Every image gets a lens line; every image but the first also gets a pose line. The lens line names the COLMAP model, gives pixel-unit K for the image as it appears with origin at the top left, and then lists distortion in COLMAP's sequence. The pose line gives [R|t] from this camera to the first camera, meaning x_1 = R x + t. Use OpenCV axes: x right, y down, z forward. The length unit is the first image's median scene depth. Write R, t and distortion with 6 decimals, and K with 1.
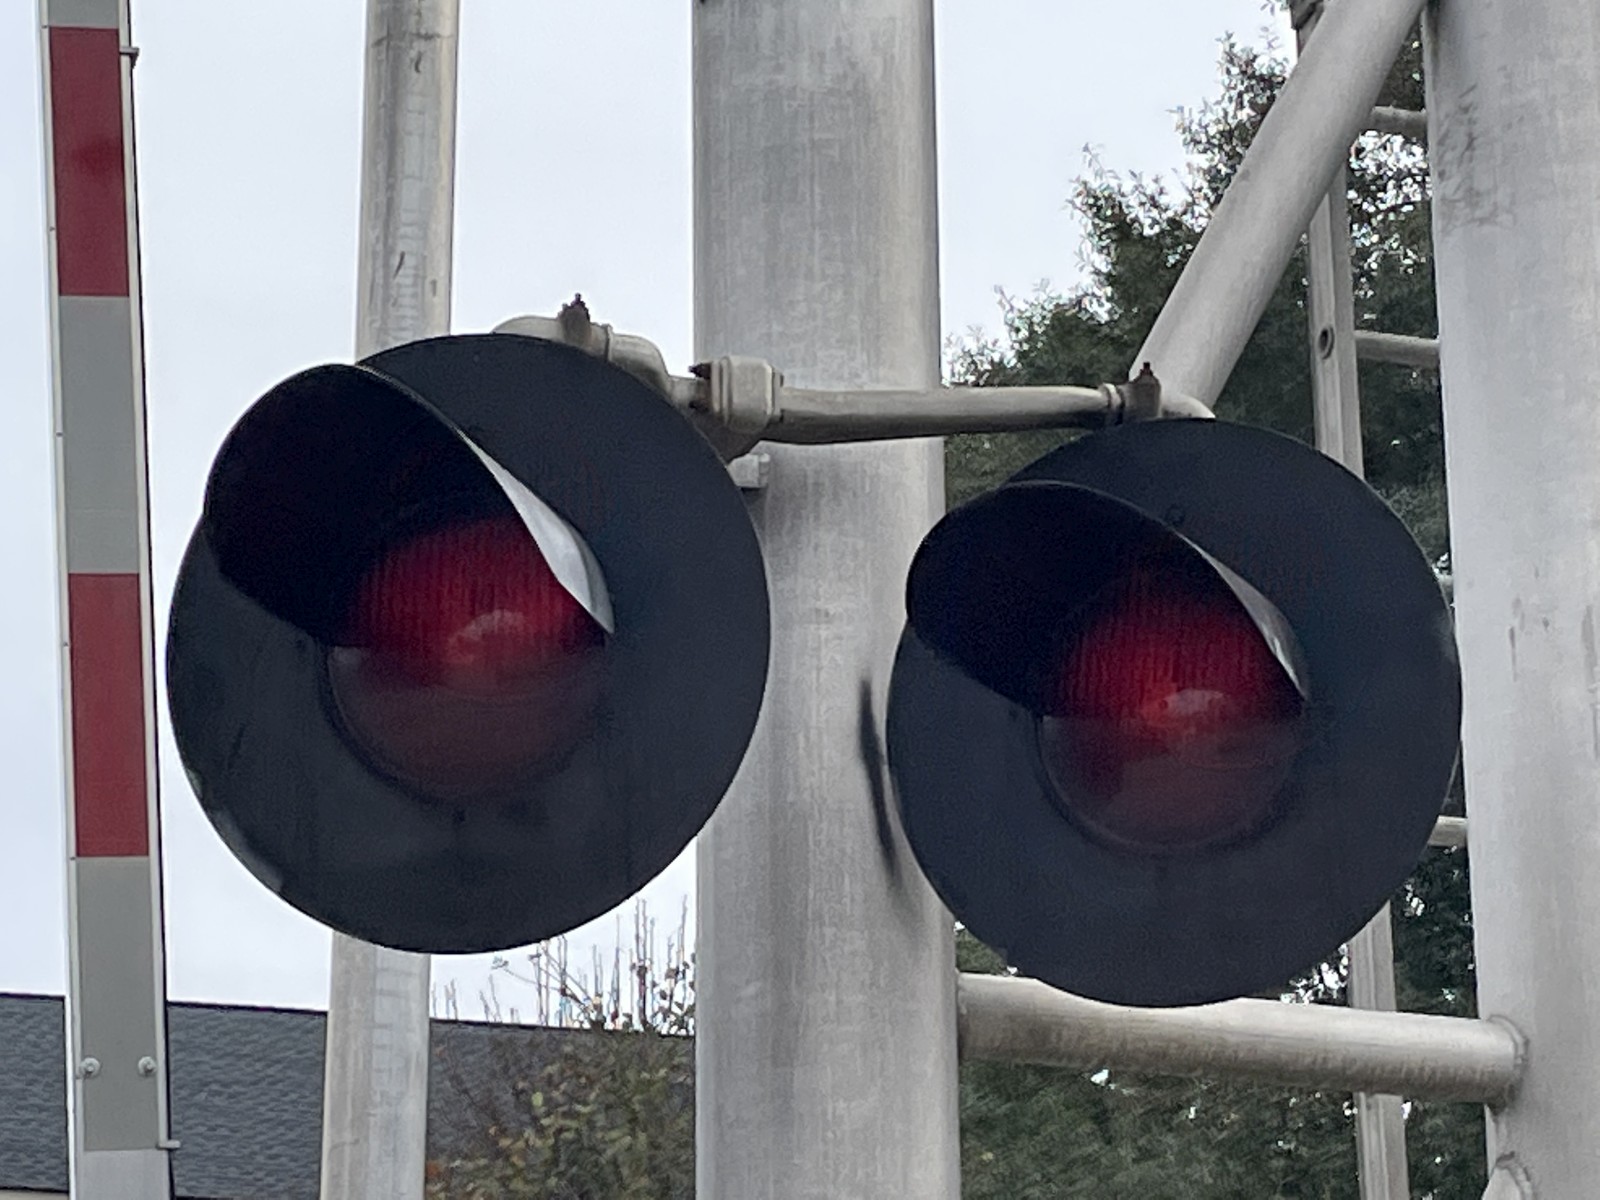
lens RADIAL K [[4810.9, 0, 800.0], [0, 4810.9, 600.0], [0, 0, 1]] dist [0.038707, -0.162394]
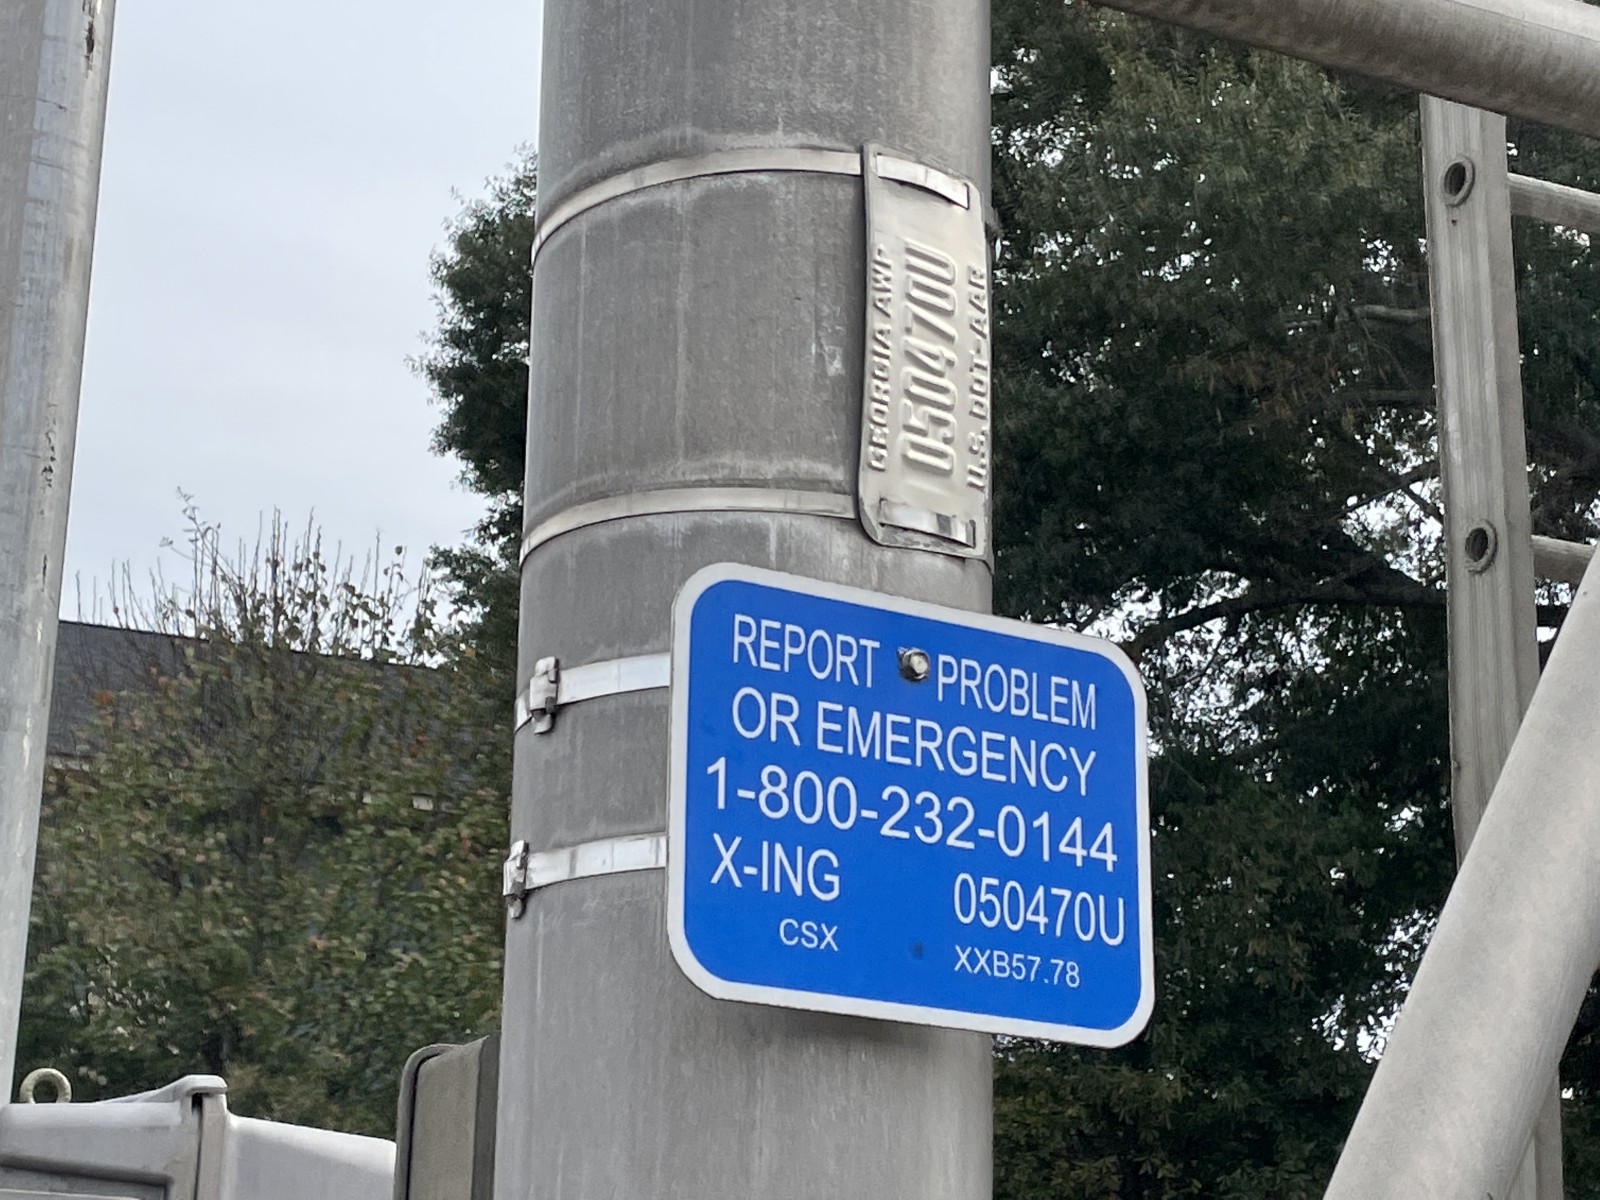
lens RADIAL K [[3640.1, 0, 800.0], [0, 3640.1, 600.0], [0, 0, 1]] dist [0.000183, 0.242030]
pose [[0.992116, 0.058980, 0.110575, -0.024002], [-0.067855, 0.994618, 0.078301, 0.098062], [-0.105362, -0.085186, 0.990779, 0.381264]]
